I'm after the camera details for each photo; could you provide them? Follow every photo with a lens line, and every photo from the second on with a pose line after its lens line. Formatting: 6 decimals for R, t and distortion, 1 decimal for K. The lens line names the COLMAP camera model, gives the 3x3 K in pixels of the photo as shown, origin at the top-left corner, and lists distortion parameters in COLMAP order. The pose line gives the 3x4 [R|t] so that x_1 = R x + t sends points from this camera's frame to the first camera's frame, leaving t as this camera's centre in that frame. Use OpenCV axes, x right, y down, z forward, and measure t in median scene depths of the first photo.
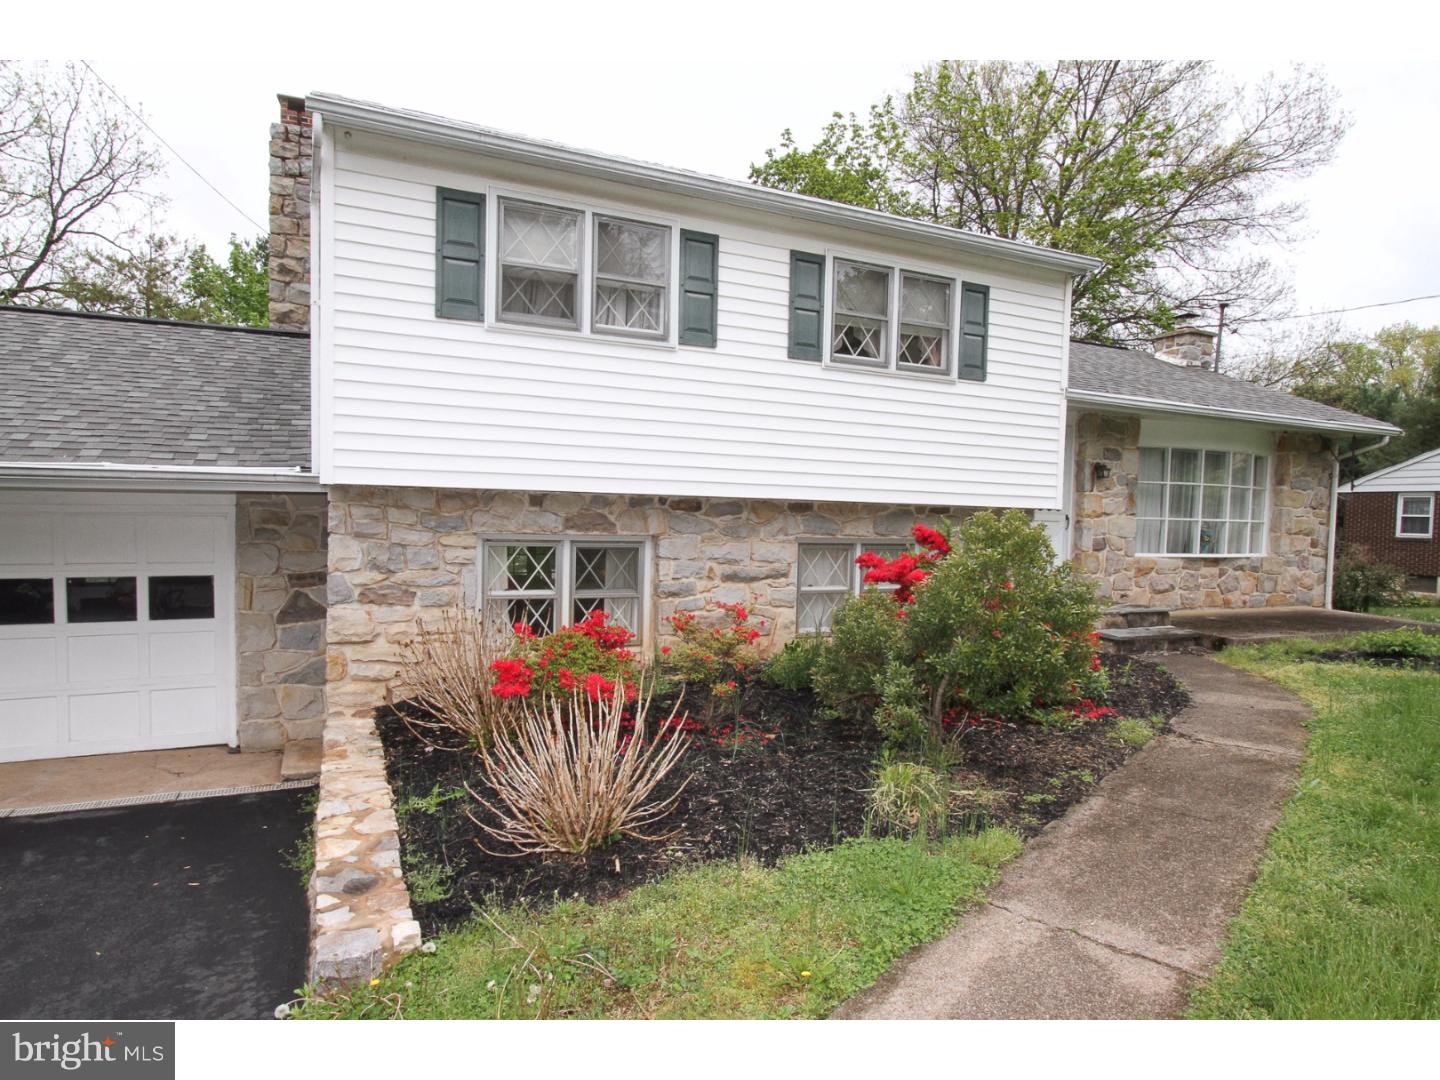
lens RADIAL K [[786.6, 0, 719.1], [0, 786.6, 542.2], [0, 0, 1]] dist [-0.012283, 0.000357]
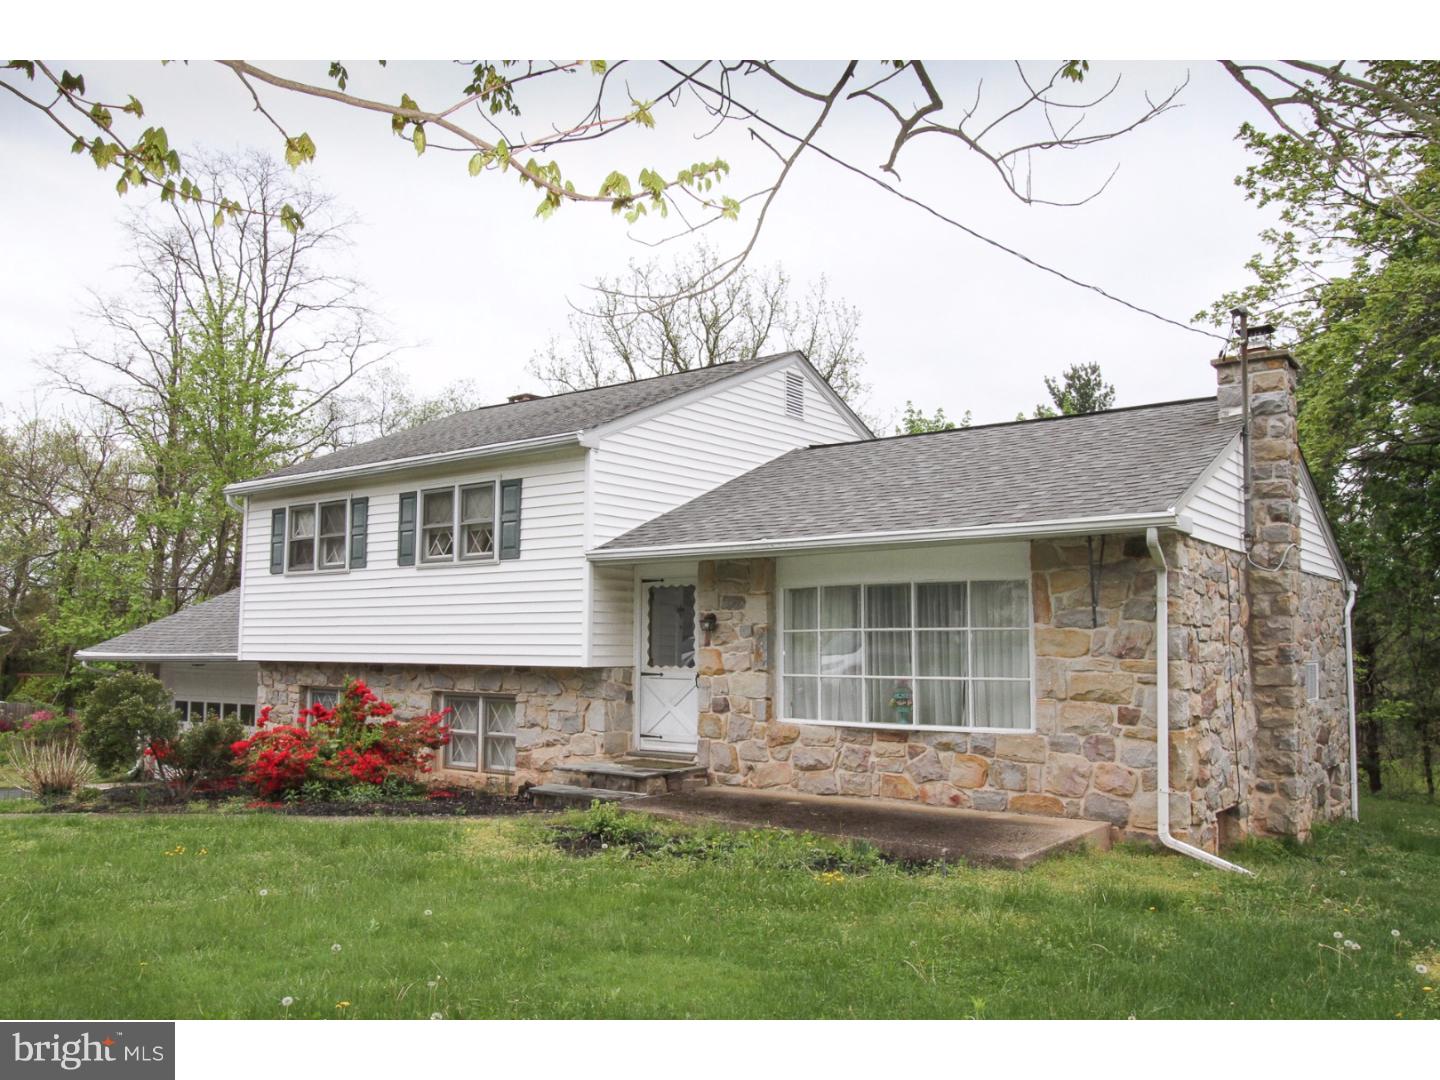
lens RADIAL K [[1116.5, 0, 724.9], [0, 1116.5, 541.1], [0, 0, 1]] dist [-0.026797, -0.001261]
pose [[0.496345, -0.108999, -0.861255, 2.065603], [-0.026650, 0.989706, -0.140614, -0.005075], [0.867716, 0.092745, 0.488331, 0.486187]]
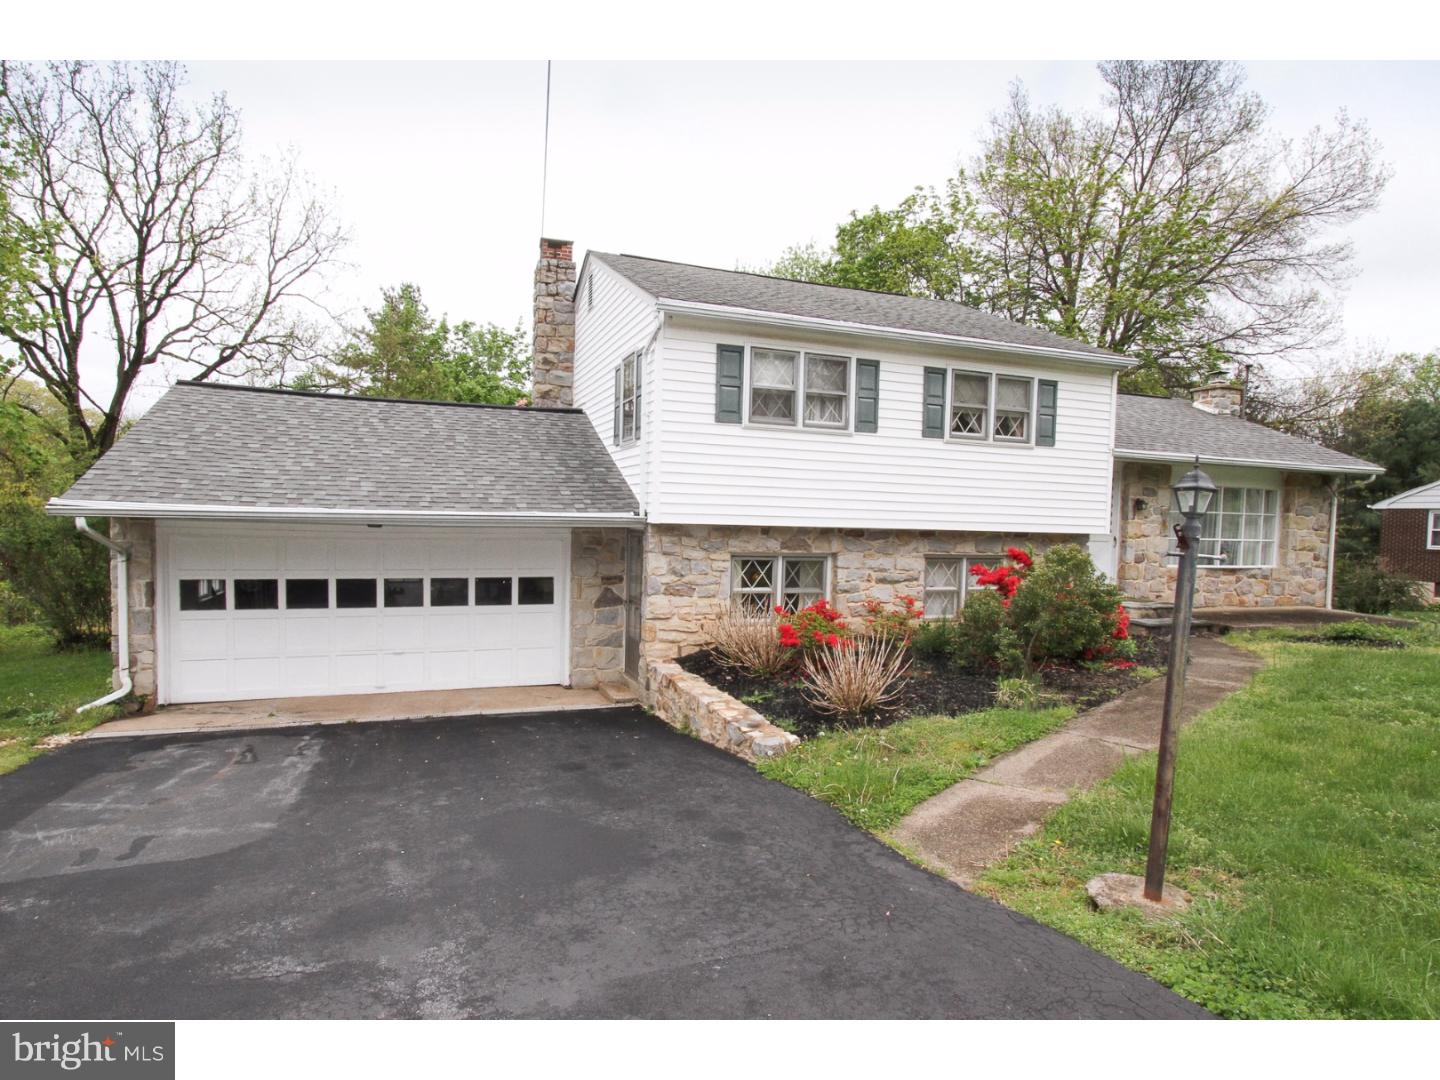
lens RADIAL K [[768.7, 0, 722.5], [0, 768.7, 542.4], [0, 0, 1]] dist [-0.019896, 0.008536]
pose [[0.997201, 0.003929, -0.074661, -0.177392], [-0.004314, 0.999978, -0.004990, -0.019538], [0.074640, 0.005298, 0.997197, -0.485933]]
